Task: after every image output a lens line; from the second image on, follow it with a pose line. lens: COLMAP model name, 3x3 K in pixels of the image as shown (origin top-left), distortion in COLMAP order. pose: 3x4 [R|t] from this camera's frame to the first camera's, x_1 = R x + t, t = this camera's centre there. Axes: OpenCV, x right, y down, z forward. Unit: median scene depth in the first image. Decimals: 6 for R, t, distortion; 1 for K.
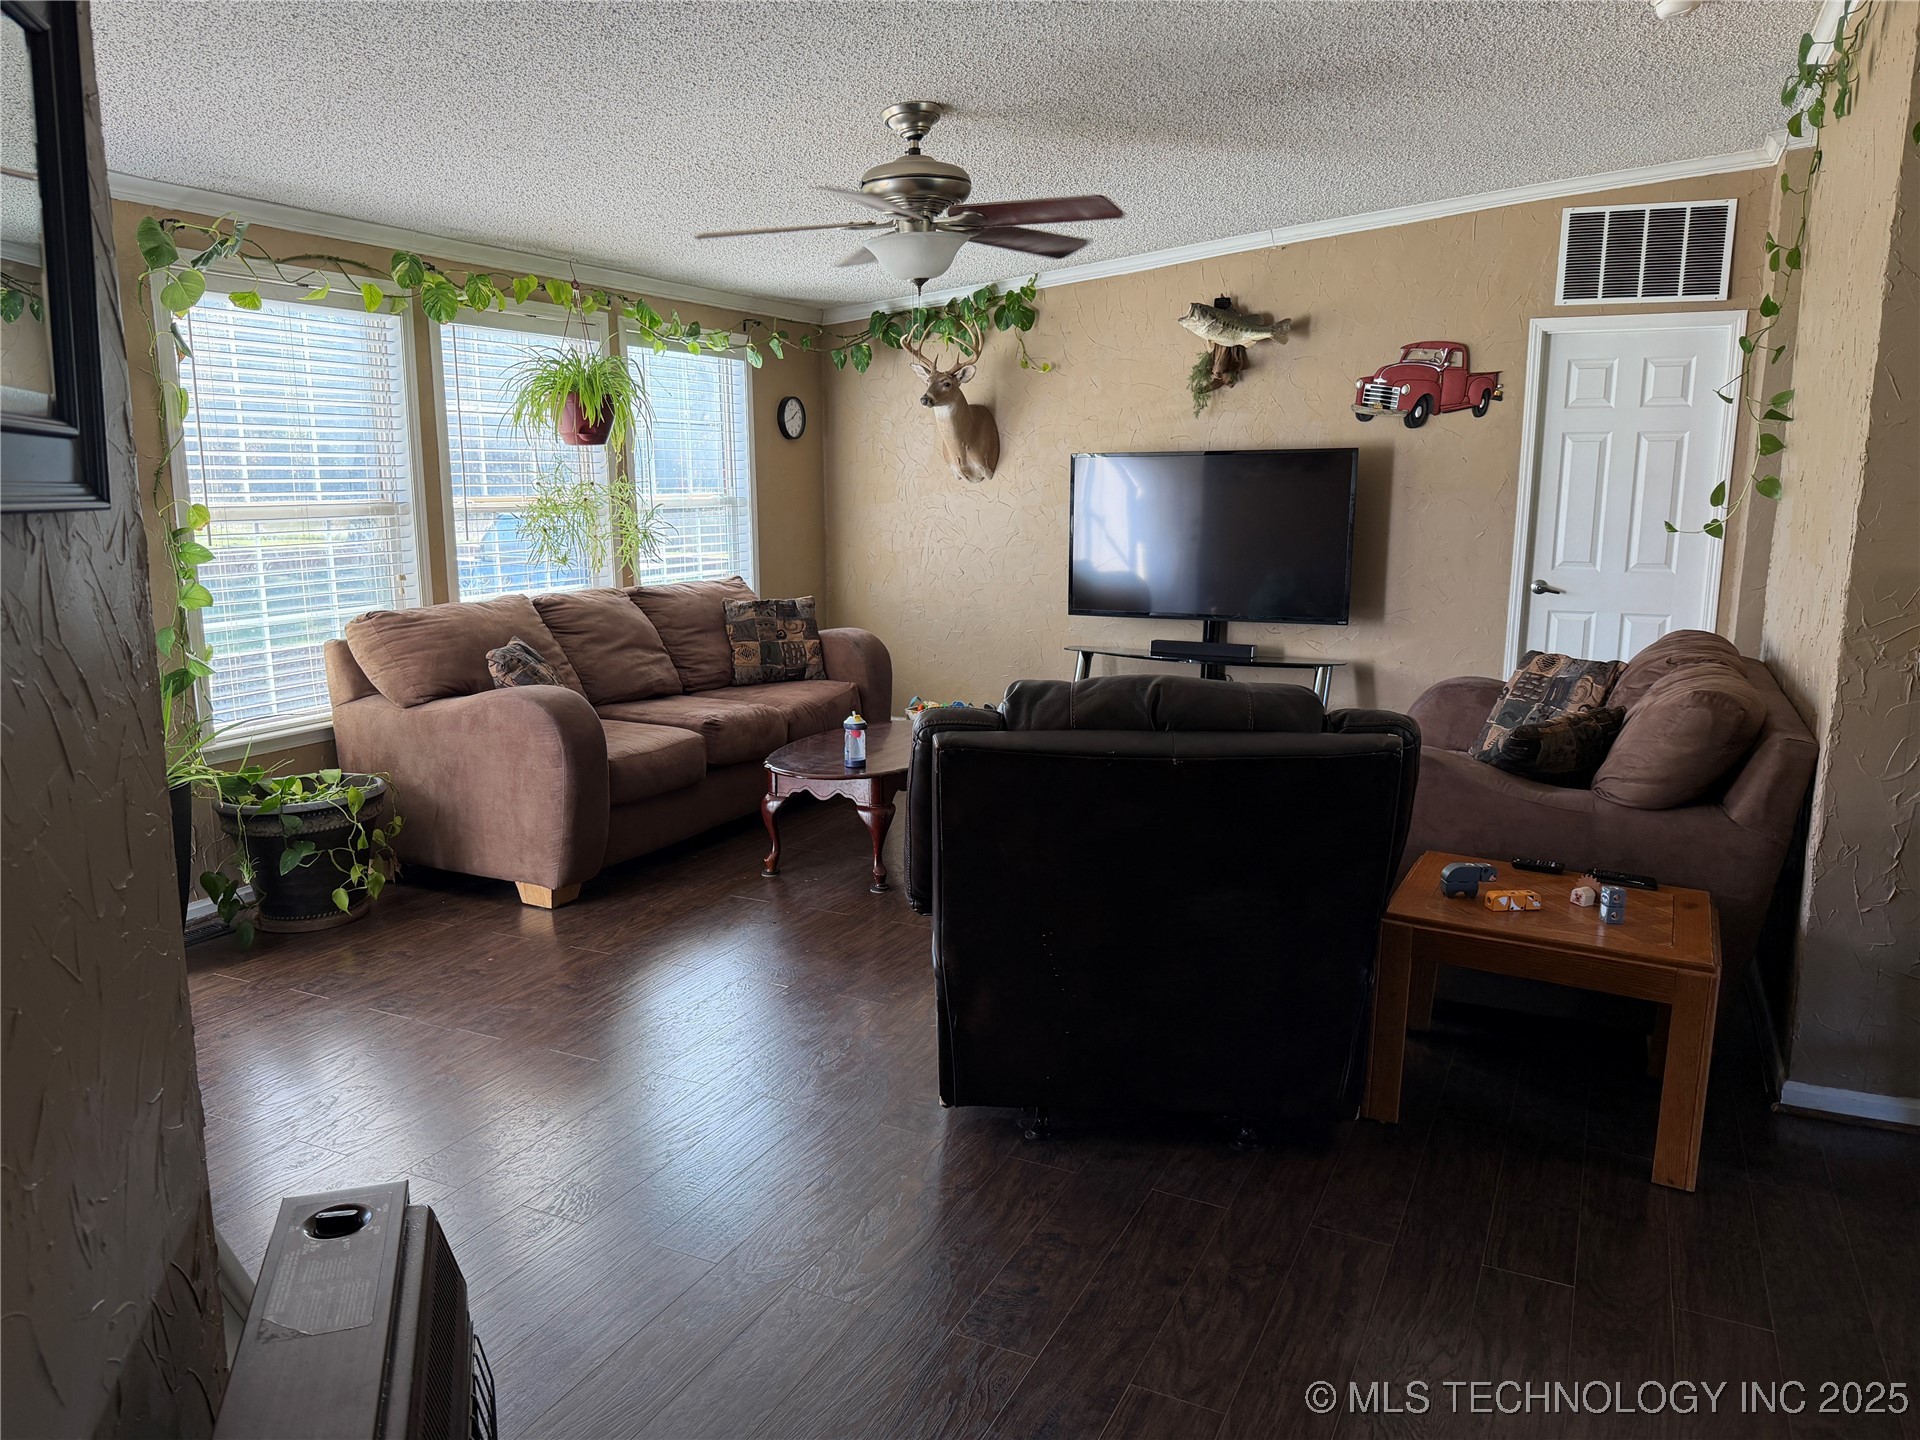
lens RADIAL K [[1354.5, 0, 926.6], [0, 1354.5, 737.8], [0, 0, 1]] dist [0.060347, -0.068884]
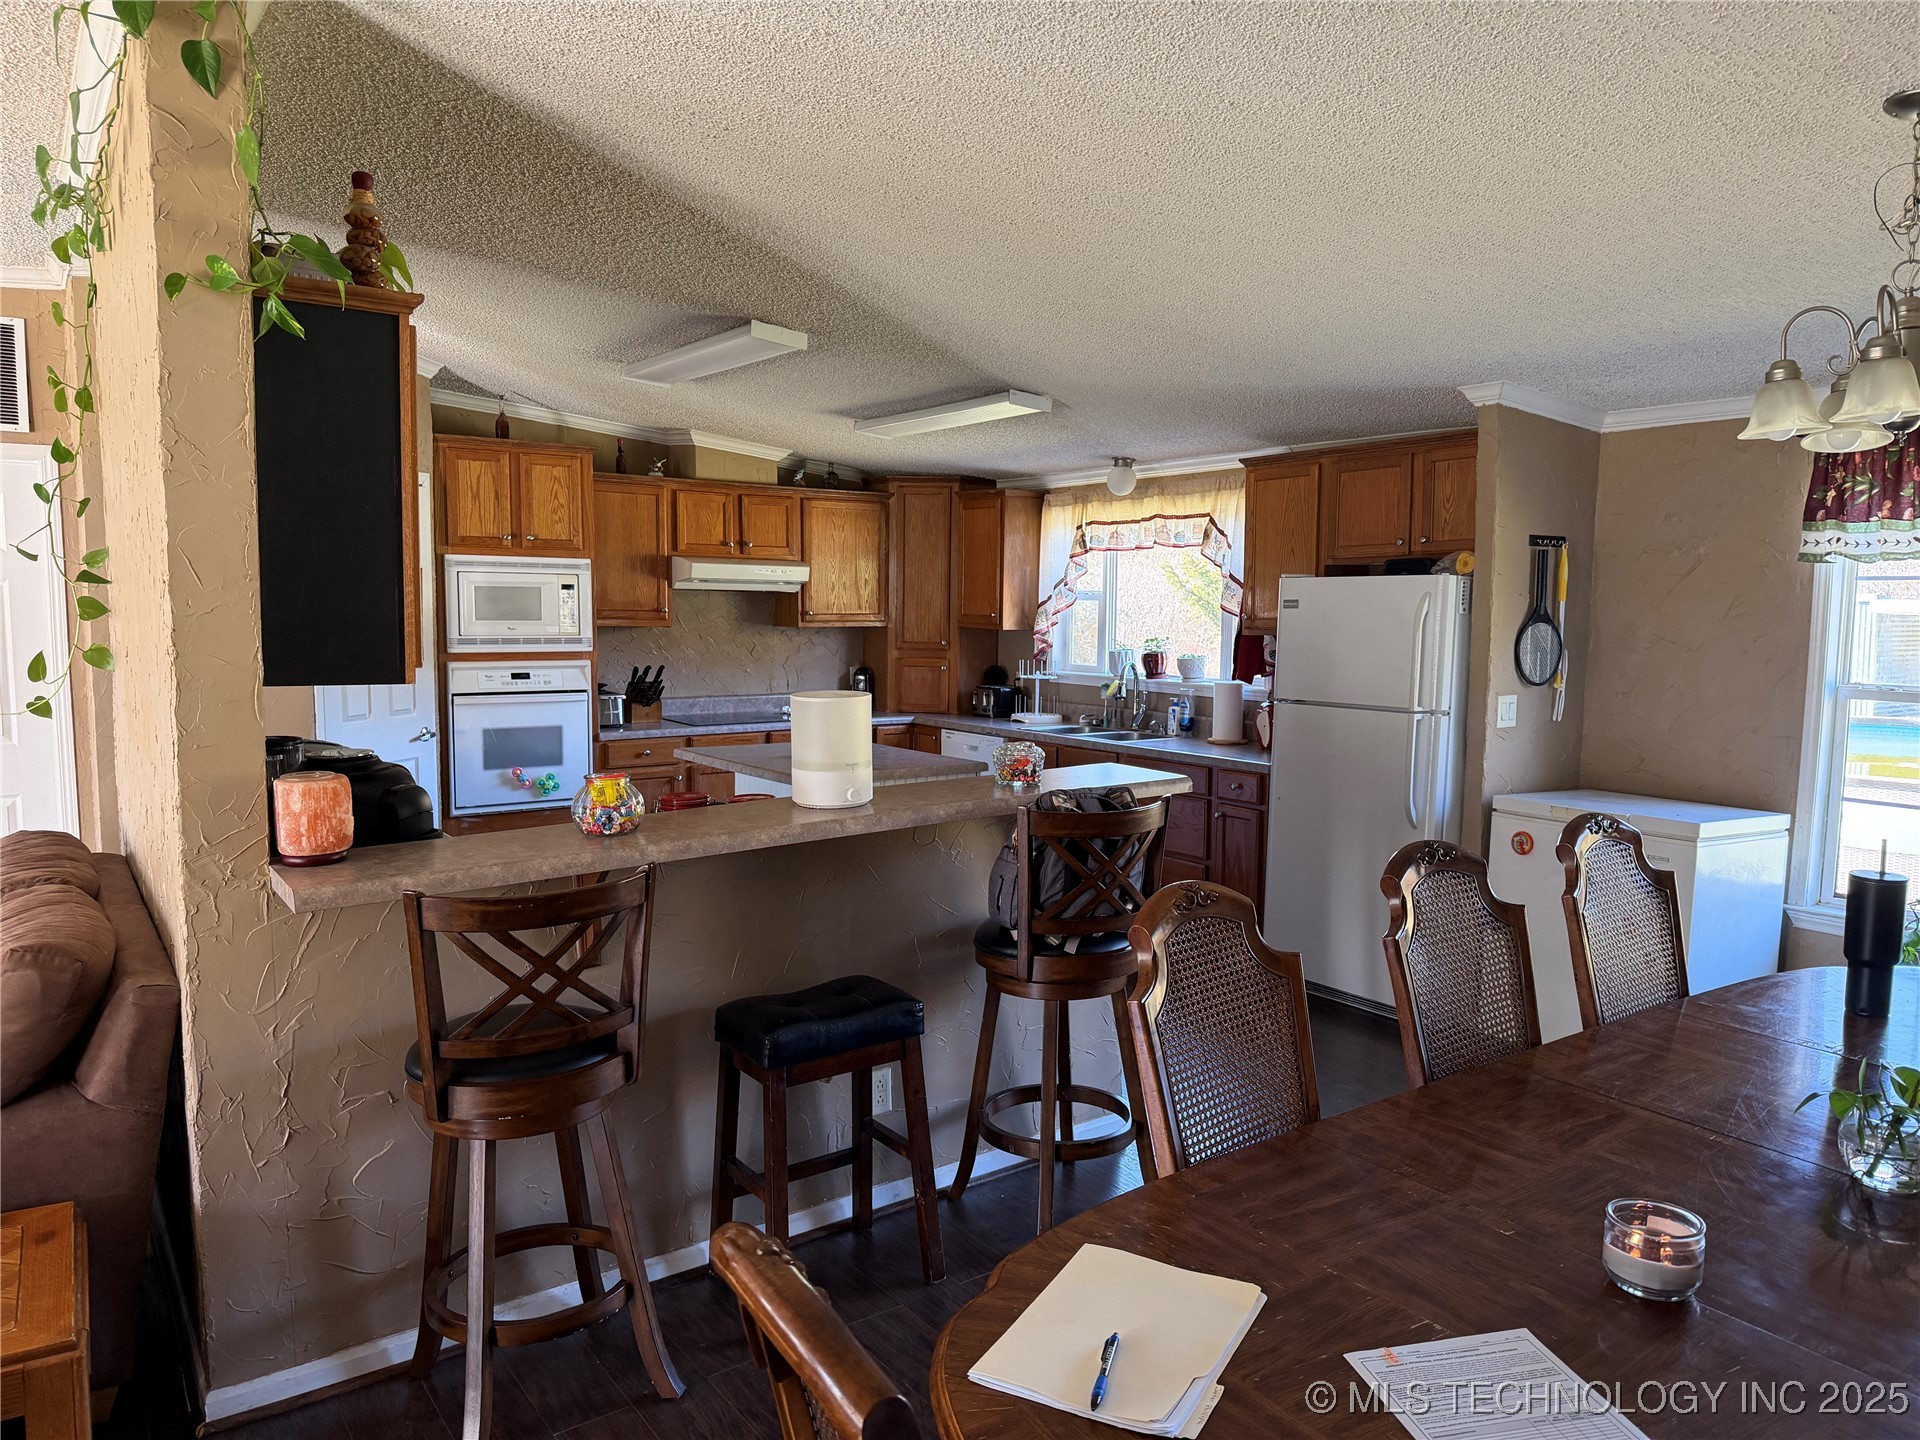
lens RADIAL K [[1354.5, 0, 1002.3], [0, 1354.5, 742.0], [0, 0, 1]] dist [0.060347, -0.068884]
pose [[0.462242, -0.085110, 0.882660, 0.085260], [0.154903, 0.987829, 0.014129, -0.042227], [-0.873119, 0.130195, 0.469800, 0.080080]]
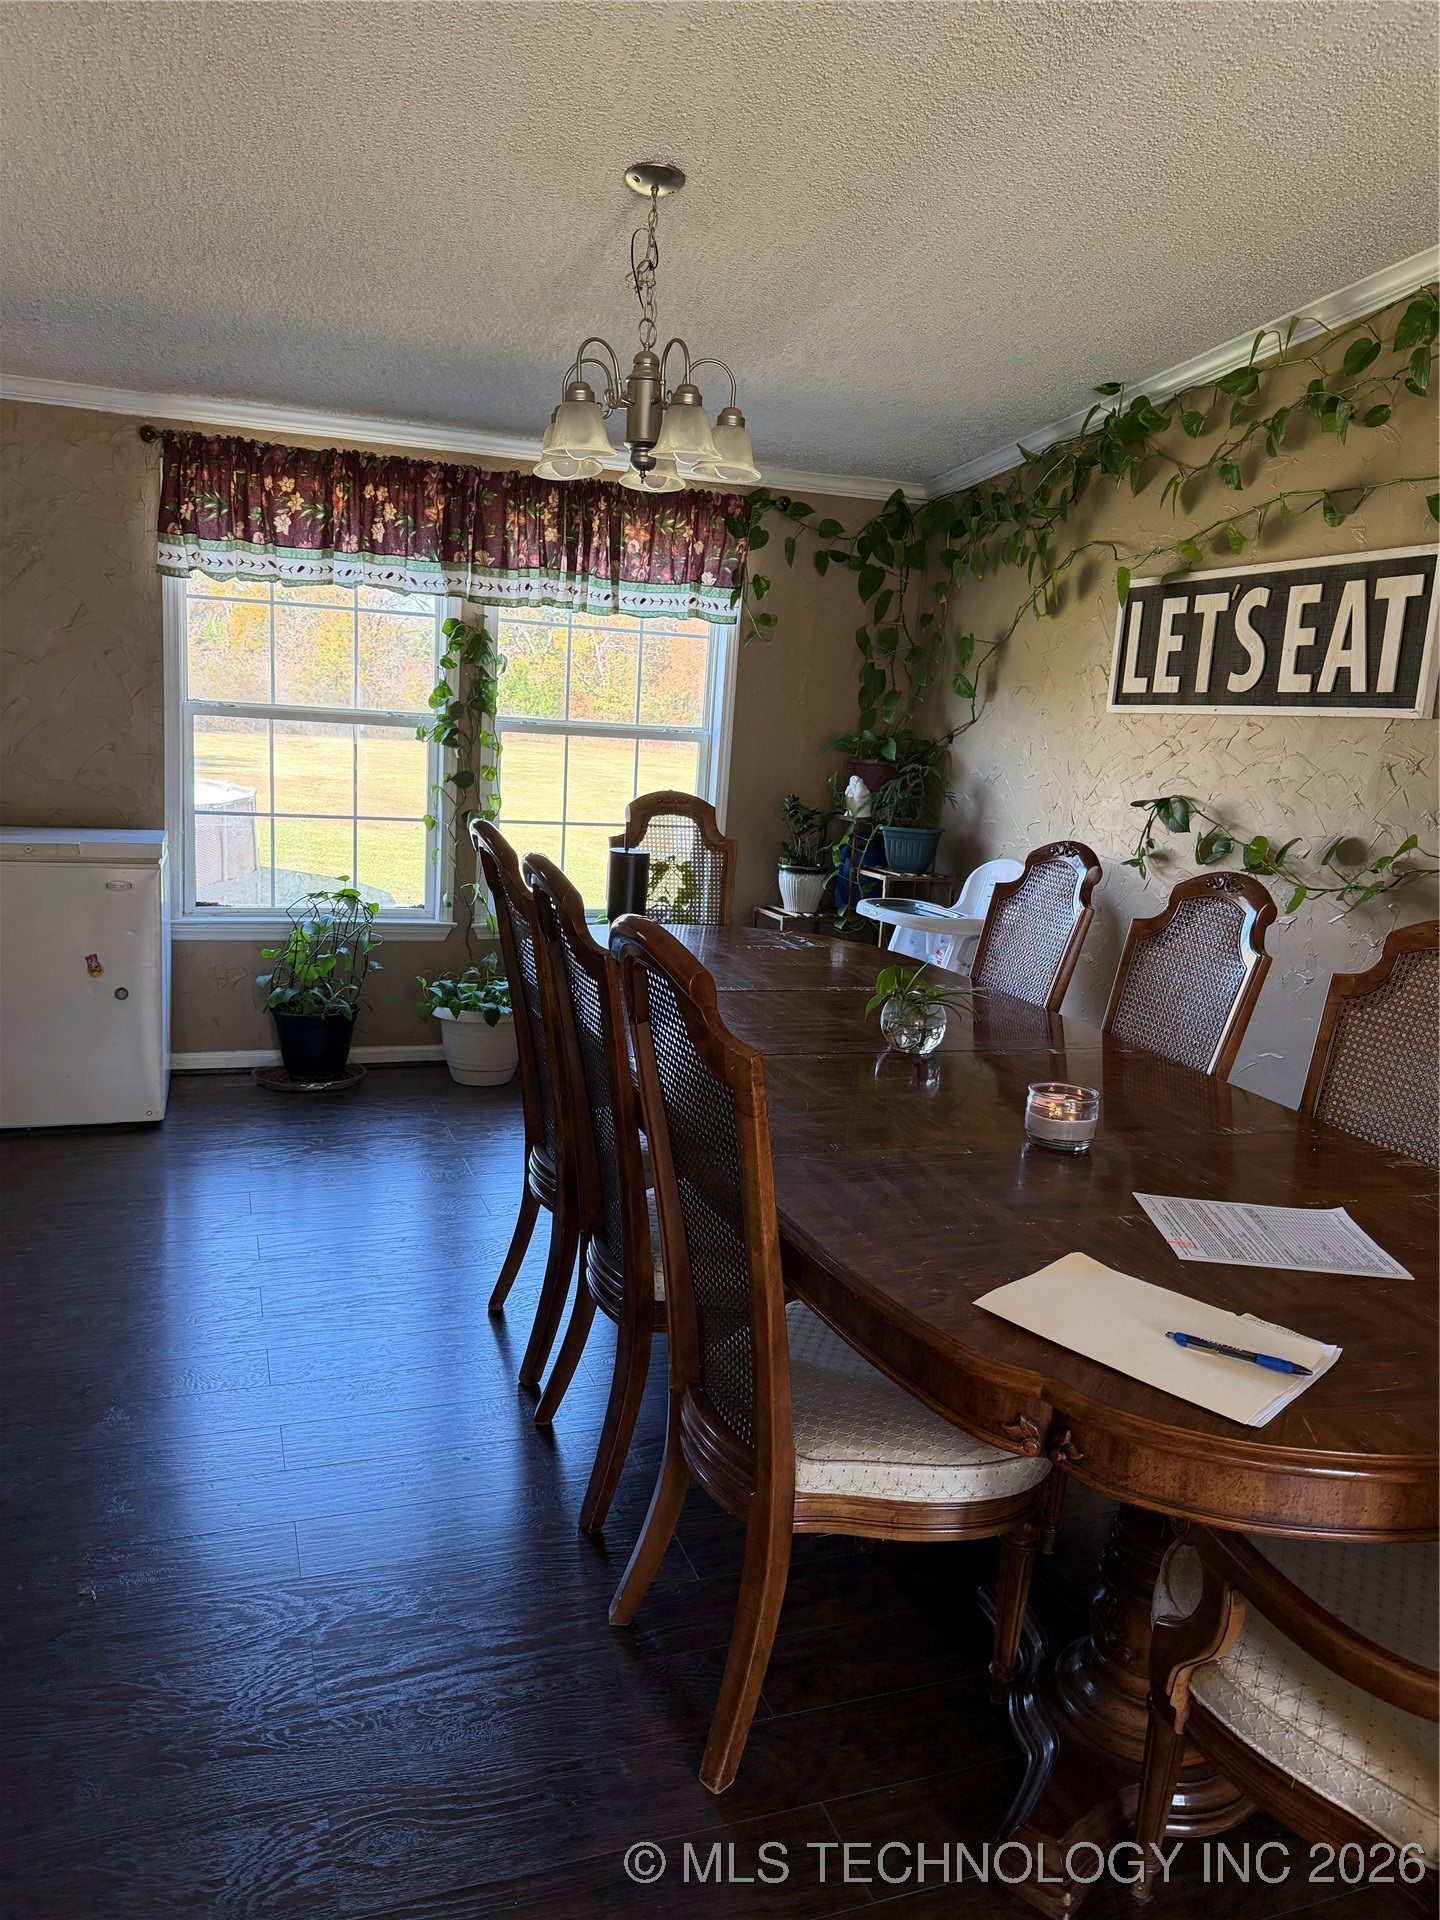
lens RADIAL K [[1354.5, 0, 672.5], [0, 1354.5, 964.2], [0, 0, 1]] dist [0.060347, -0.068884]
pose [[-0.713694, -0.168036, 0.680004, 0.230657], [0.070231, 0.948741, 0.308154, -0.072260], [-0.696928, 0.267685, -0.665309, 0.429025]]
